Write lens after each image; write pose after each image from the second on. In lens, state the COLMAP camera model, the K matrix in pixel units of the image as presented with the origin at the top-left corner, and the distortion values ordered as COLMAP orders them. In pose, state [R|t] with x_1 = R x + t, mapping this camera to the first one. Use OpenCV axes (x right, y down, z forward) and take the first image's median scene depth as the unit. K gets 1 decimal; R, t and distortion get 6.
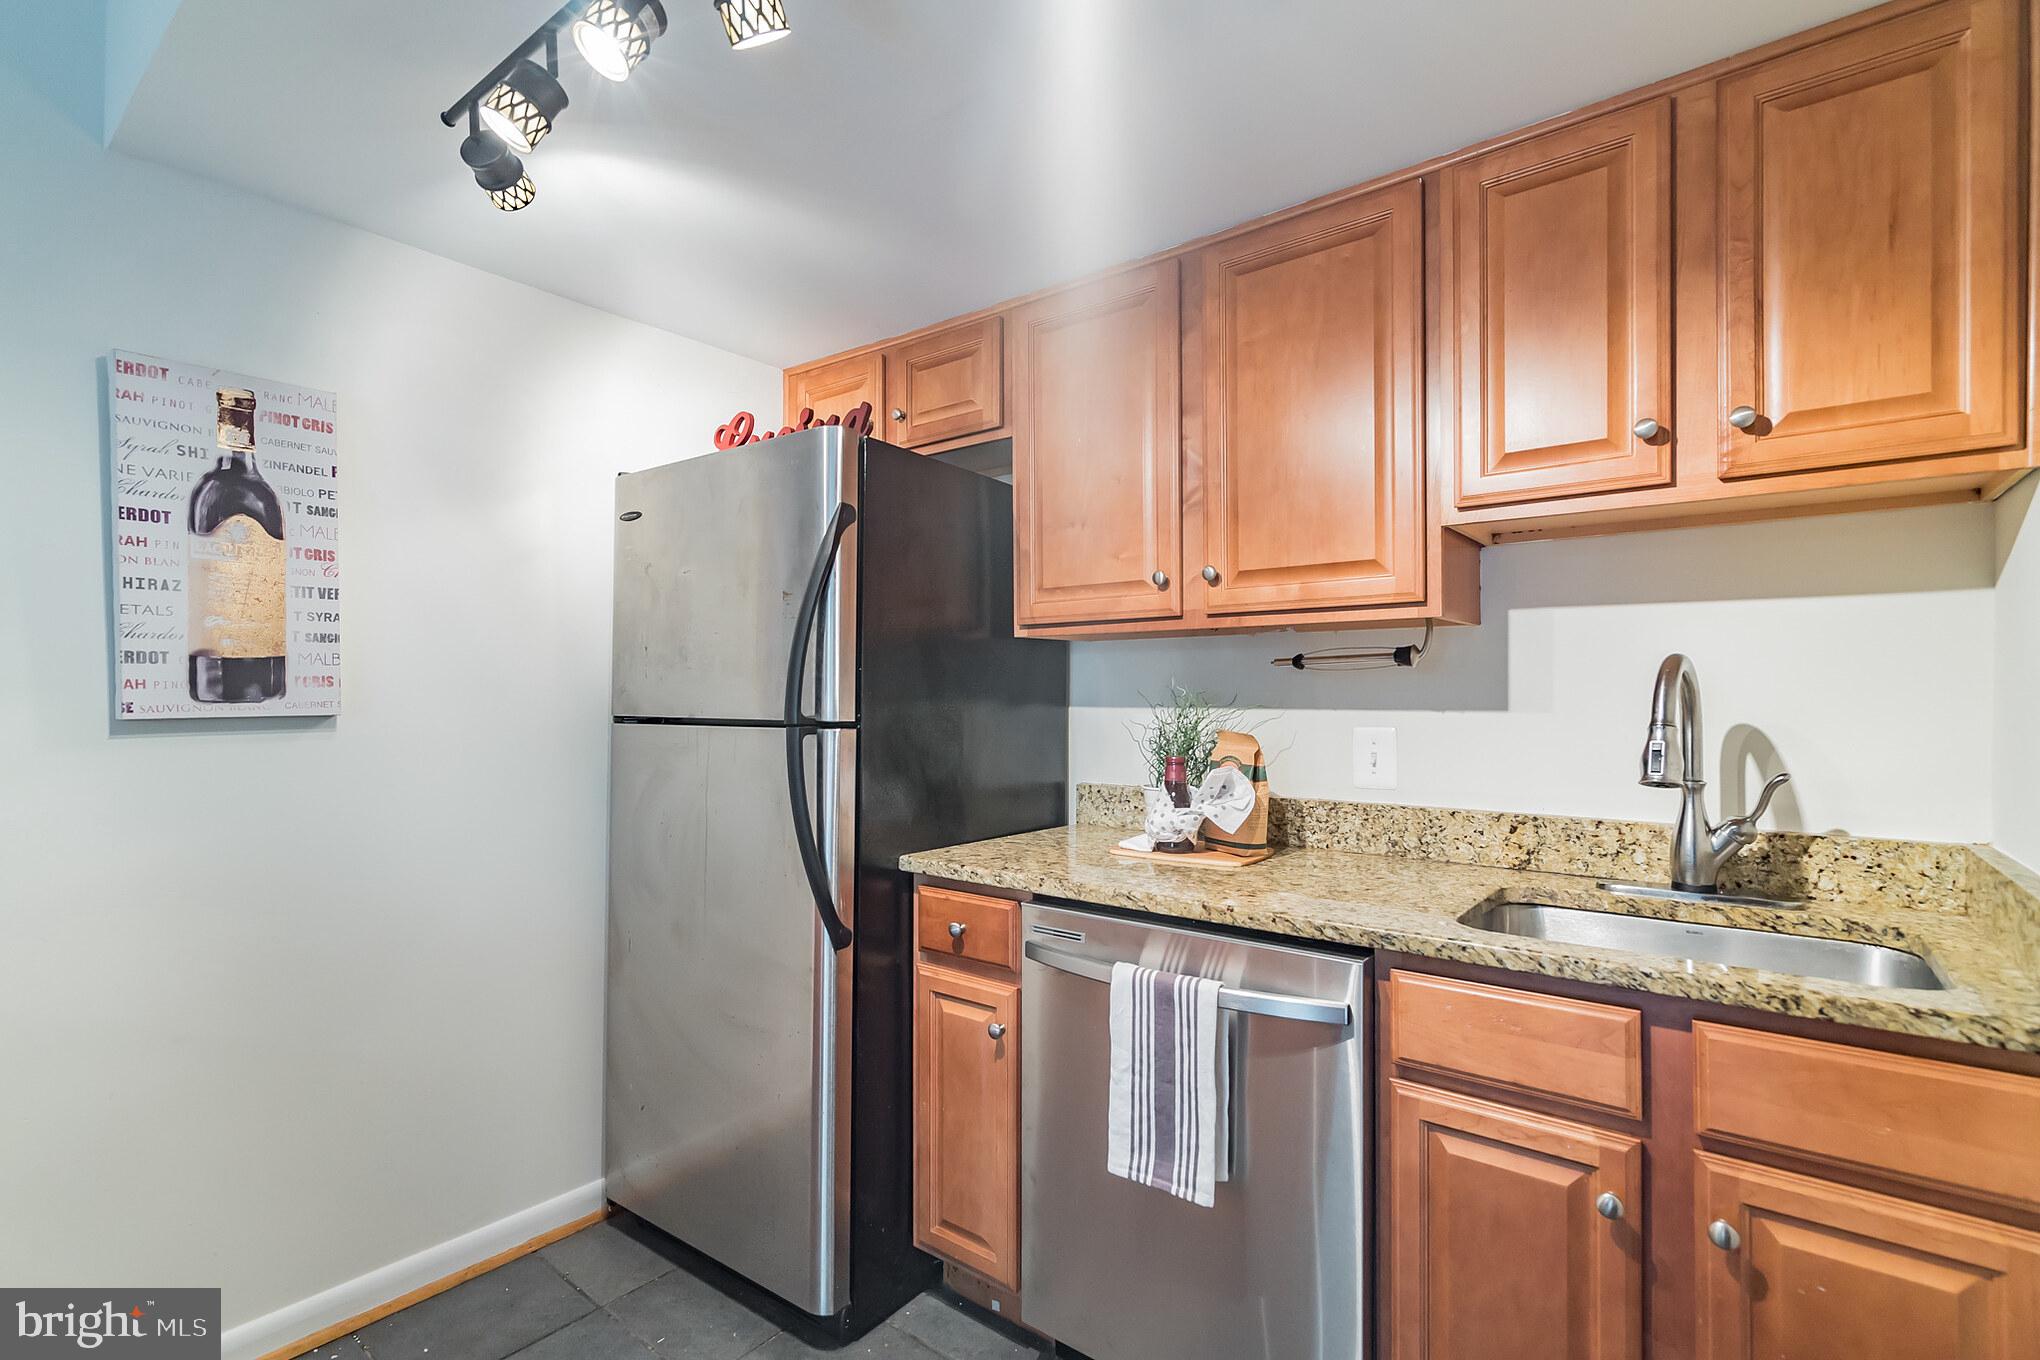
lens RADIAL K [[939.4, 0, 1012.0], [0, 939.4, 692.5], [0, 0, 1]] dist [0.000286, 0.000980]
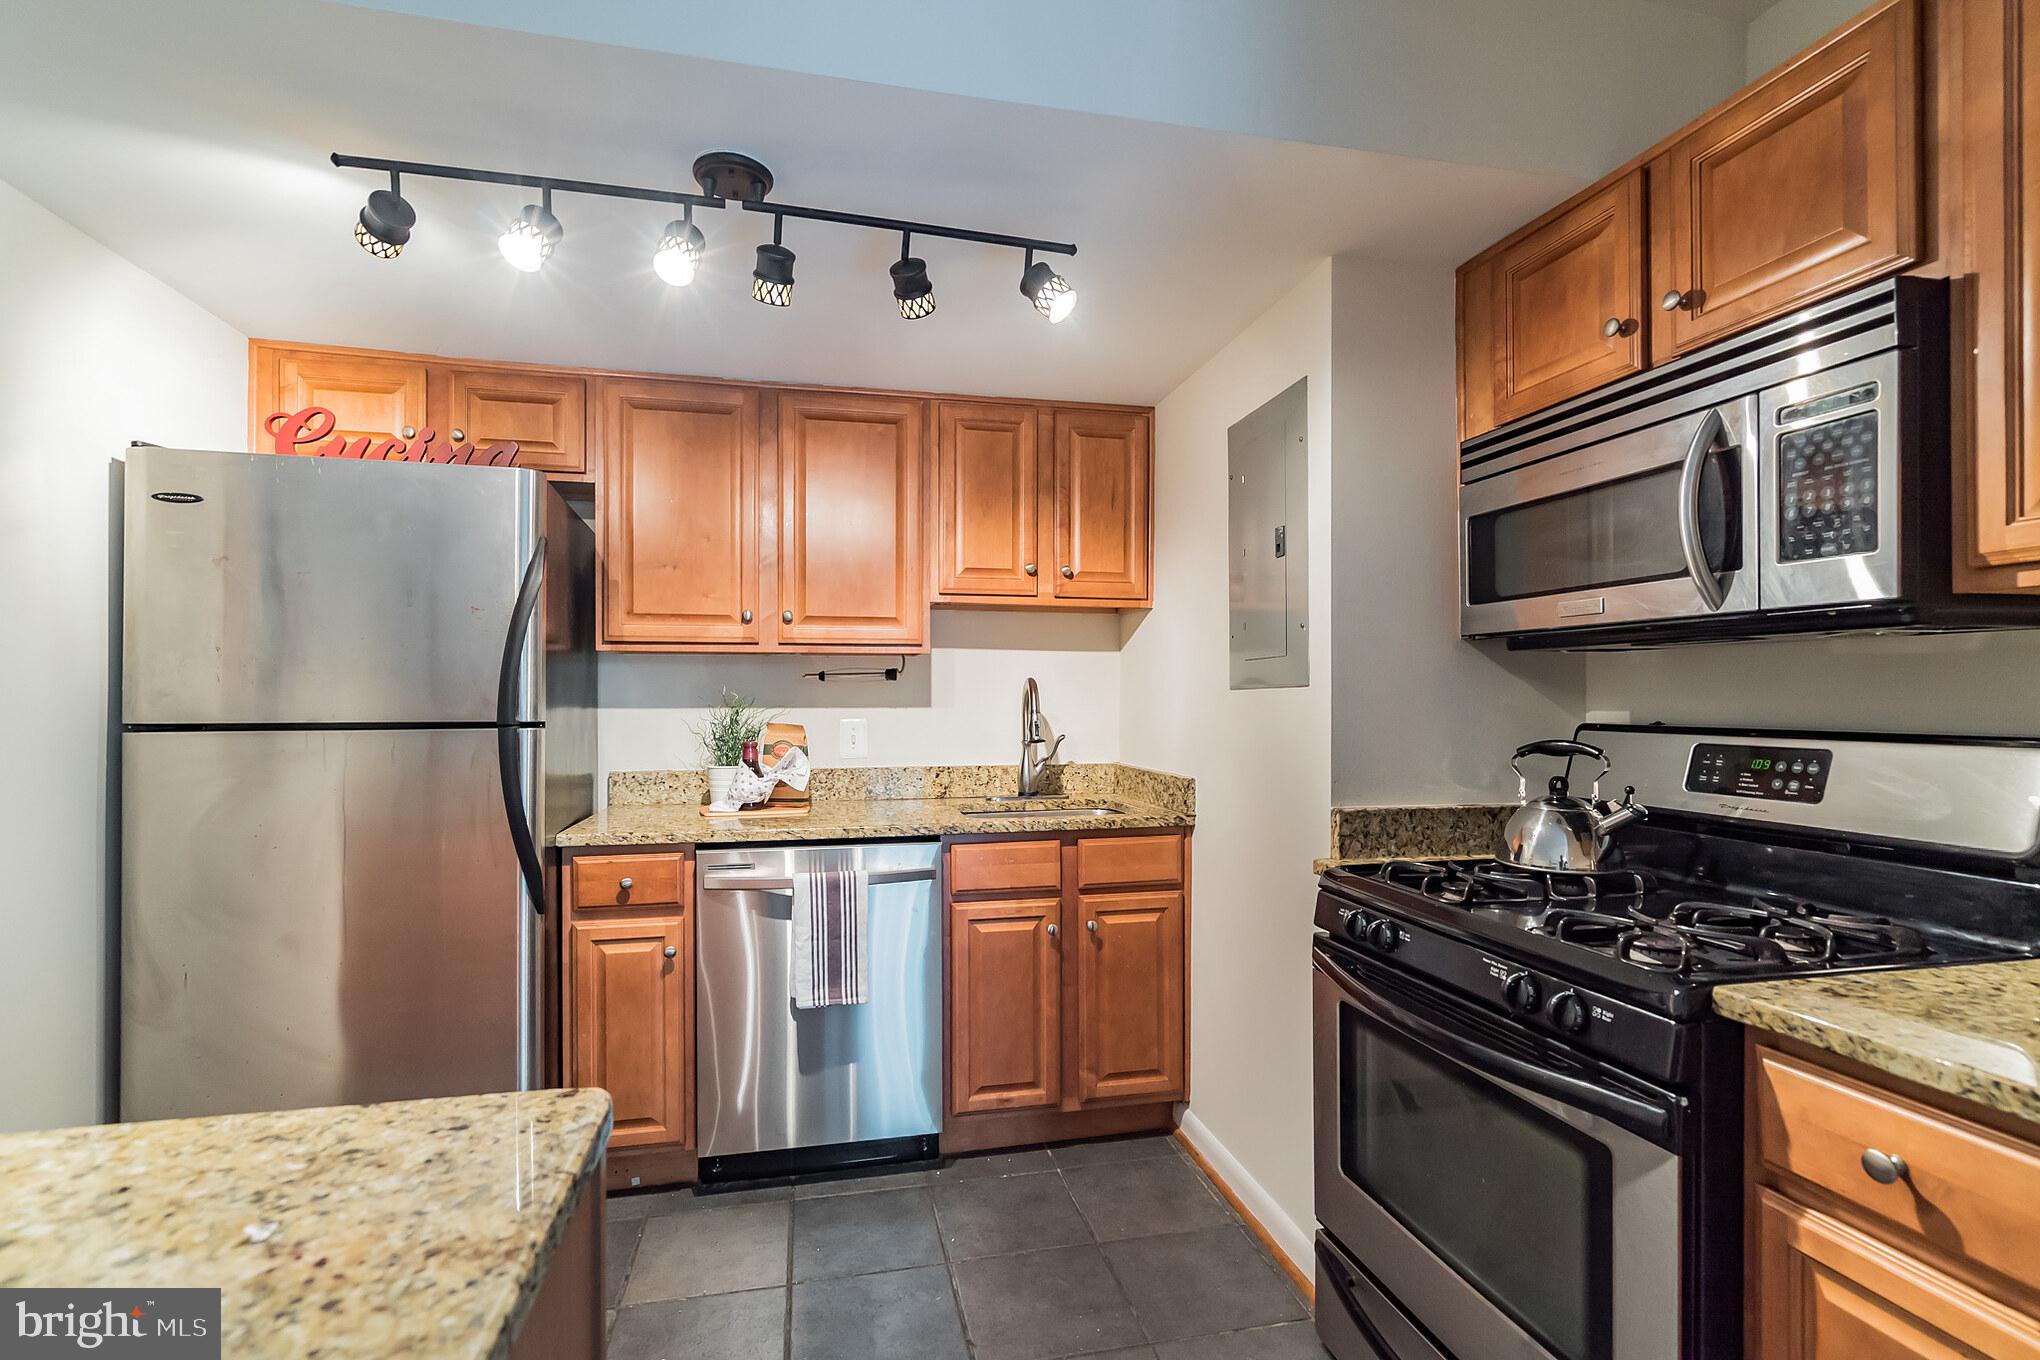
lens RADIAL K [[939.4, 0, 1012.0], [0, 939.4, 692.5], [0, 0, 1]] dist [0.000286, 0.000980]
pose [[0.634497, 0.002899, 0.772920, -0.829872], [-0.001827, 0.999996, -0.002251, -0.004529], [-0.772923, 0.000016, 0.634500, -0.239884]]
